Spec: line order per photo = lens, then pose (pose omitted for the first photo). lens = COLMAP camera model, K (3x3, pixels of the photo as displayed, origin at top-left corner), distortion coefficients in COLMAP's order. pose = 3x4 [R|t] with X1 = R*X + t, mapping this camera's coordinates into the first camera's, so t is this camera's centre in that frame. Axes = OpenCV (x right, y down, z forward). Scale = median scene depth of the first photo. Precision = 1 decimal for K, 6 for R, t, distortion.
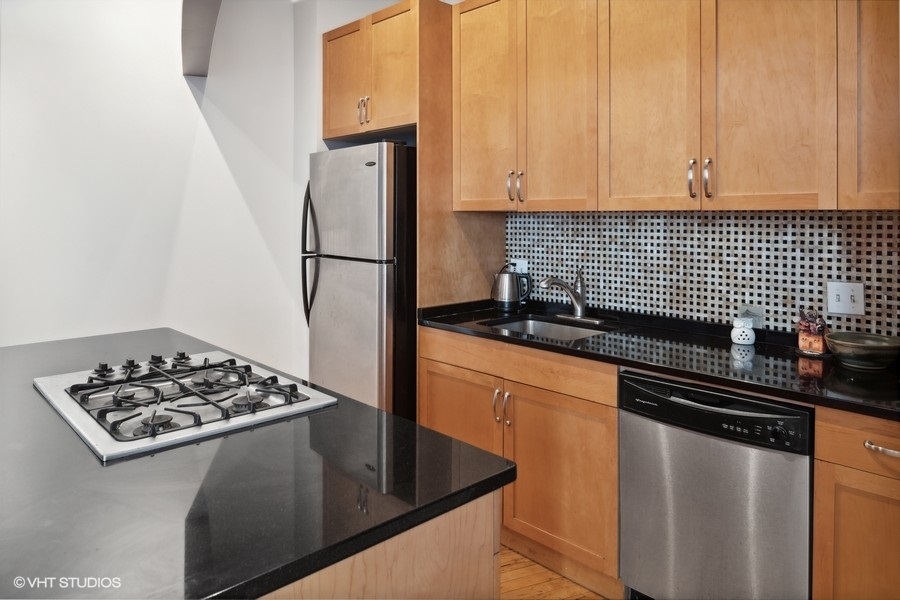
lens RADIAL K [[629.6, 0, 449.0], [0, 629.6, 216.7], [0, 0, 1]] dist [-0.003474, -0.007000]
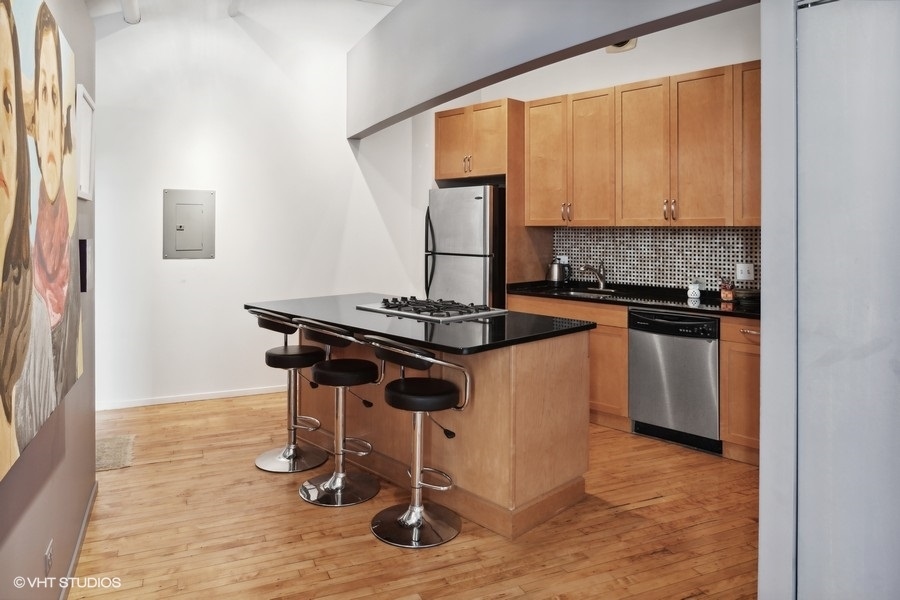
lens RADIAL K [[629.6, 0, 455.5], [0, 629.6, 224.2], [0, 0, 1]] dist [-0.003474, -0.007000]
pose [[0.999563, 0.001254, 0.029550, -0.259384], [-0.000974, 0.999955, -0.009471, 0.002356], [-0.029560, 0.009439, 0.999518, -0.746830]]
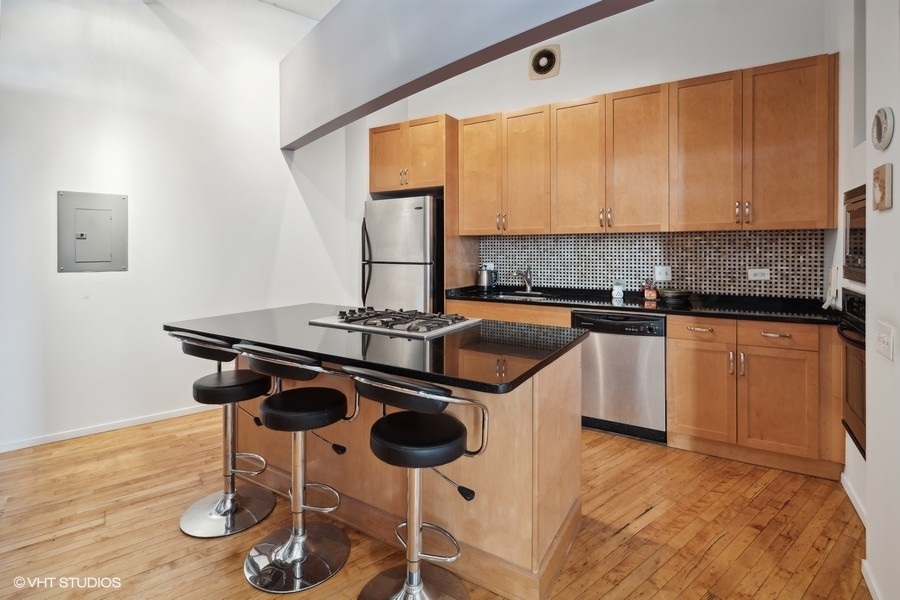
lens RADIAL K [[448.4, 0, 456.0], [0, 448.4, 249.4], [0, 0, 1]] dist [0.018644, -0.014440]
pose [[0.963211, -0.005601, 0.268688, -0.396132], [0.005568, 0.999984, 0.000885, 0.033498], [-0.268688, 0.000644, 0.963227, -0.255616]]
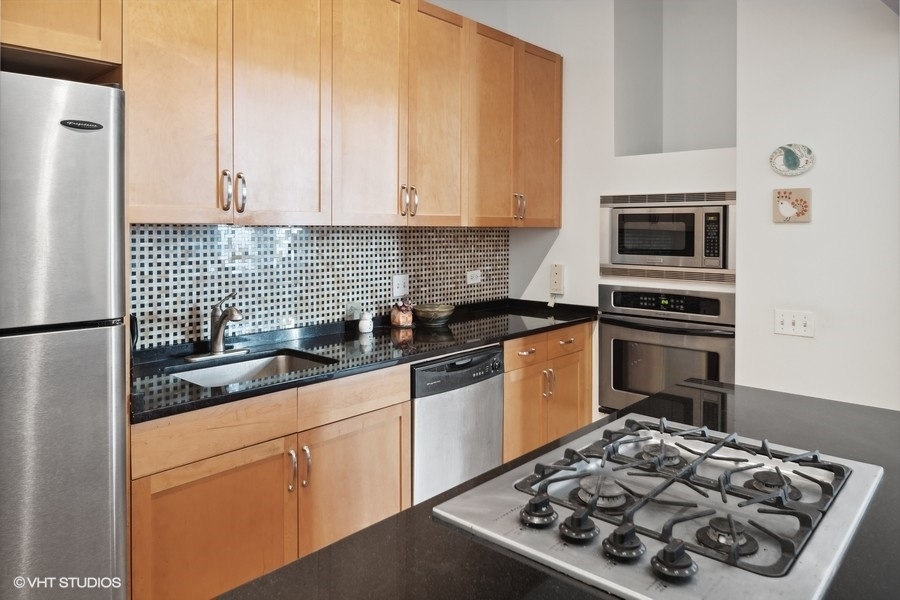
lens RADIAL K [[629.6, 0, 461.4], [0, 629.6, 239.6], [0, 0, 1]] dist [-0.003474, -0.007000]
pose [[-0.098149, -0.021714, 0.994935, -0.710554], [-0.001219, 0.999764, 0.021699, -0.008900], [-0.995171, 0.000917, -0.098153, 0.832201]]
